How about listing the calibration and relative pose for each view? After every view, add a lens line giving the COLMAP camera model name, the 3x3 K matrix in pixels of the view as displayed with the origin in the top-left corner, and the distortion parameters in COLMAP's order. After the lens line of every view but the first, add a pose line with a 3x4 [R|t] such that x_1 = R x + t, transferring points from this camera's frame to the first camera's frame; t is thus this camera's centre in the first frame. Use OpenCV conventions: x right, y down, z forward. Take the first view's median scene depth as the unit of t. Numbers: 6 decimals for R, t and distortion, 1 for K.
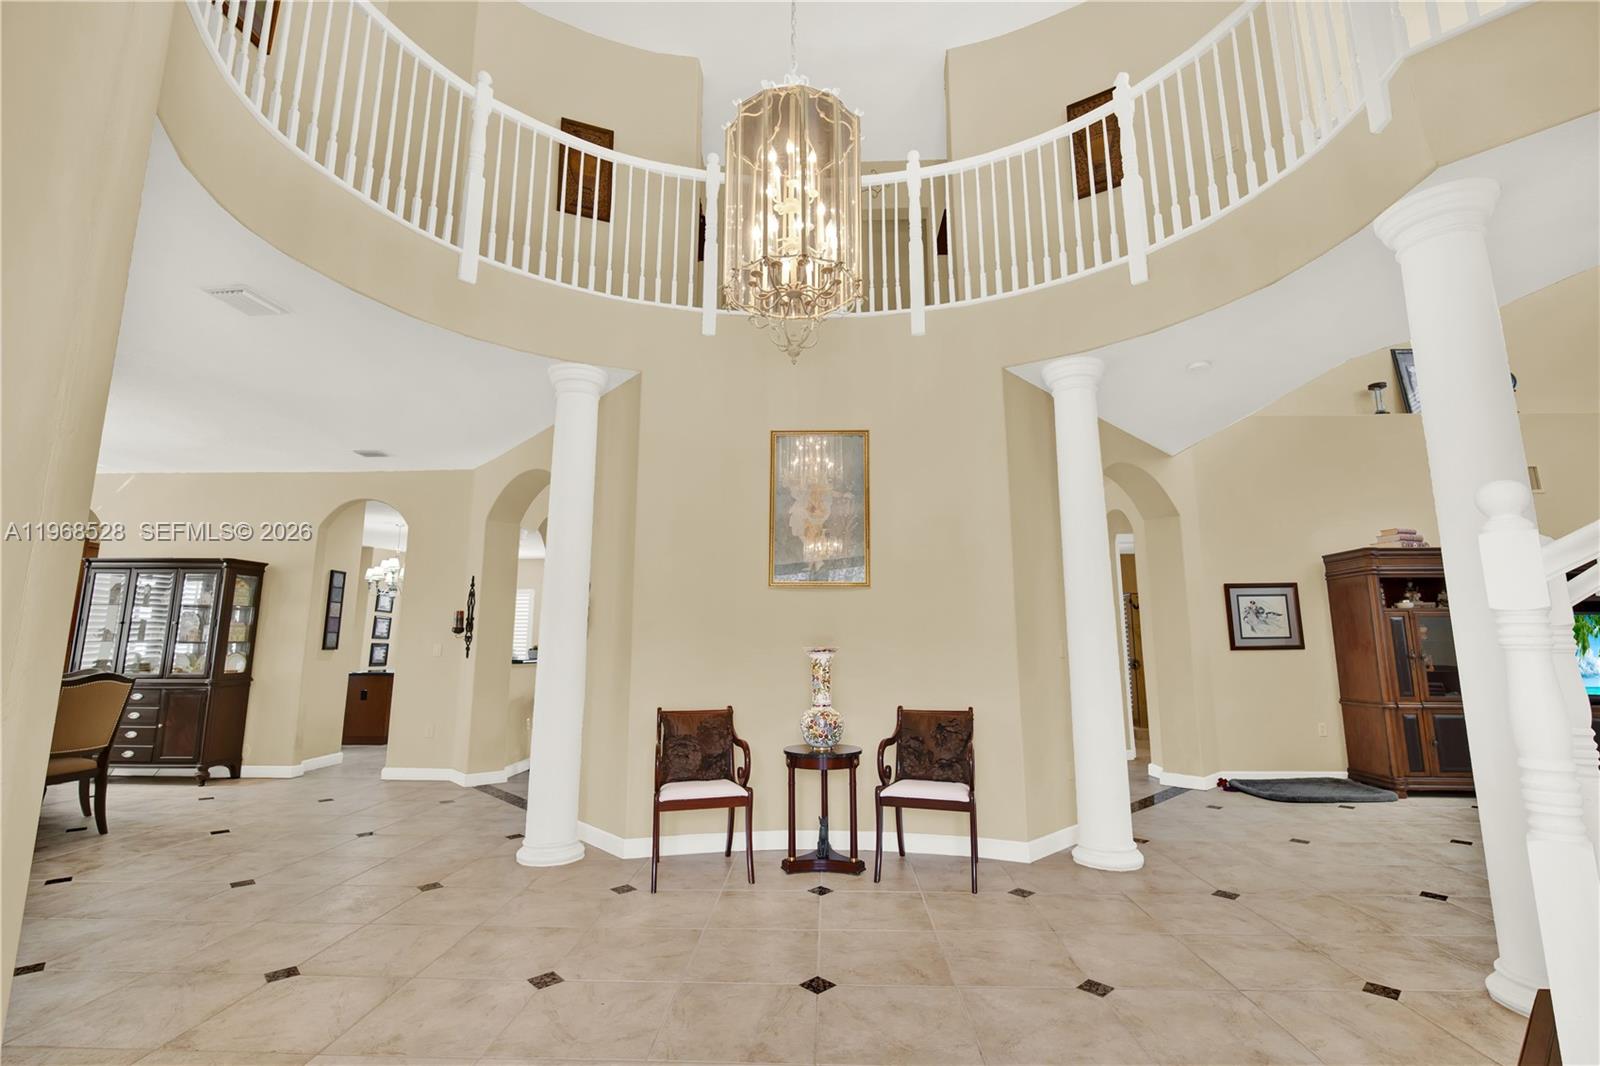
lens RADIAL K [[707.7, 0, 800.9], [0, 707.7, 517.7], [0, 0, 1]] dist [-0.011258, 0.000227]
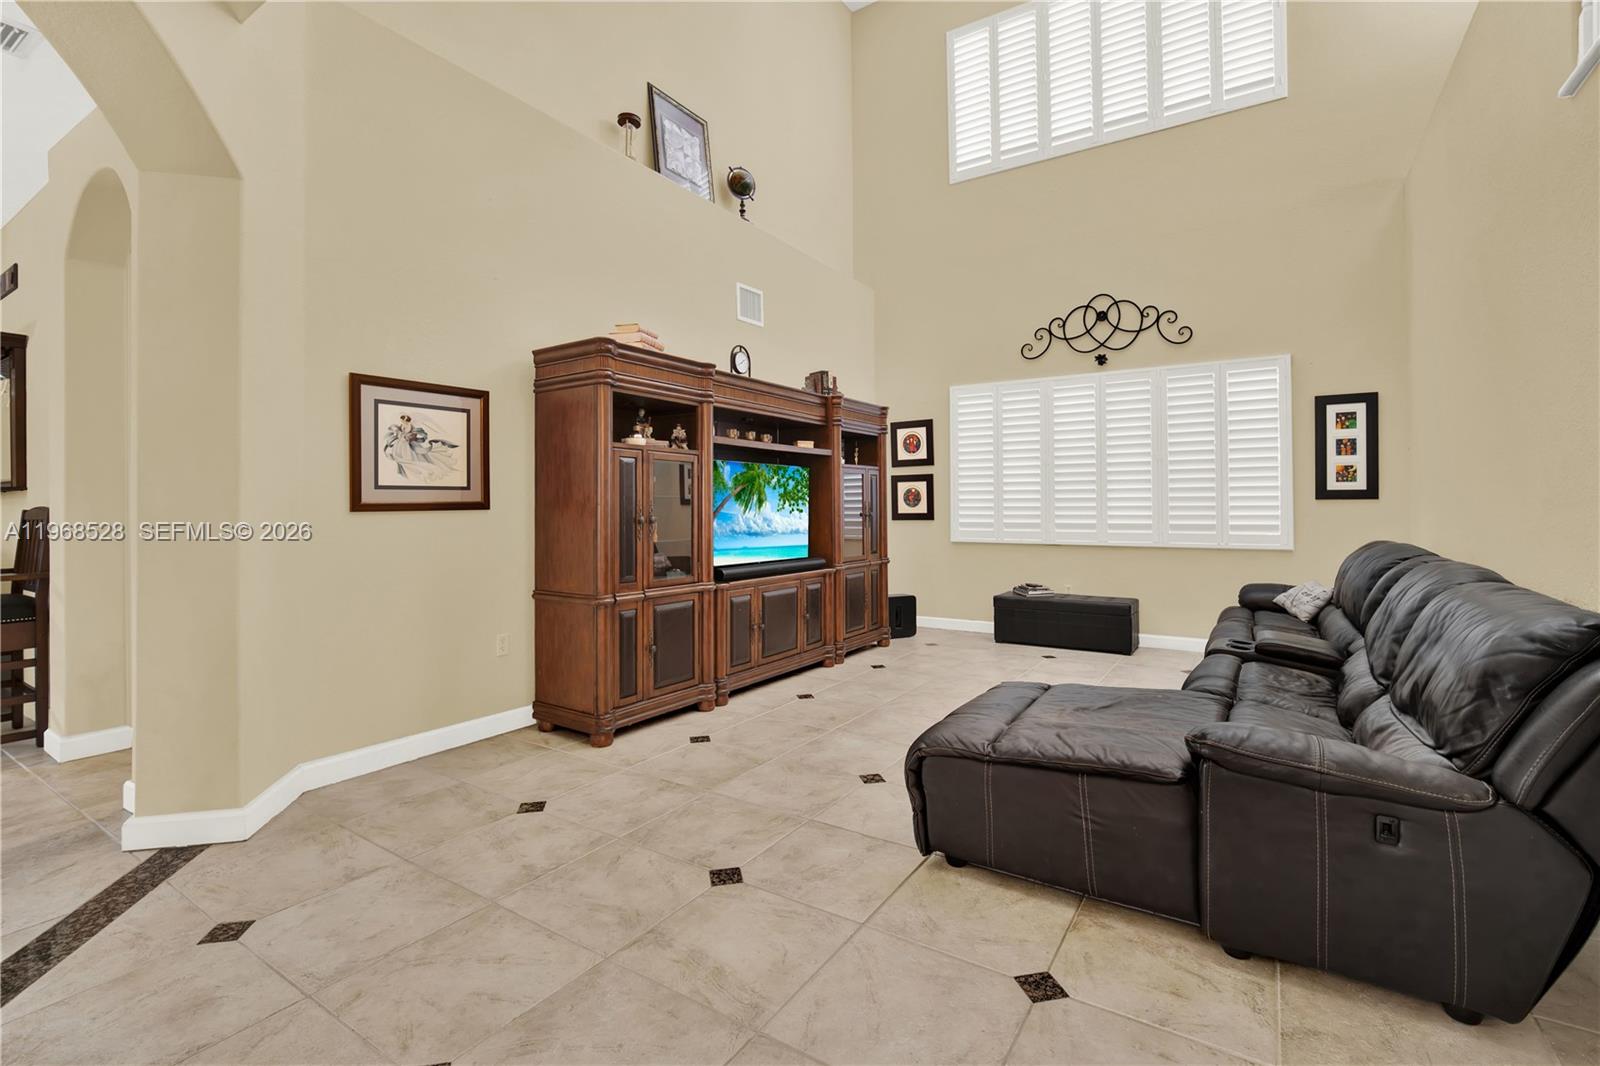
lens RADIAL K [[707.7, 0, 800.9], [0, 707.7, 517.7], [0, 0, 1]] dist [-0.011258, 0.000227]
pose [[0.515502, -0.016011, 0.856739, 0.372595], [-0.153572, 0.981911, 0.110755, 0.096000], [-0.843015, -0.188665, 0.503718, 0.520334]]
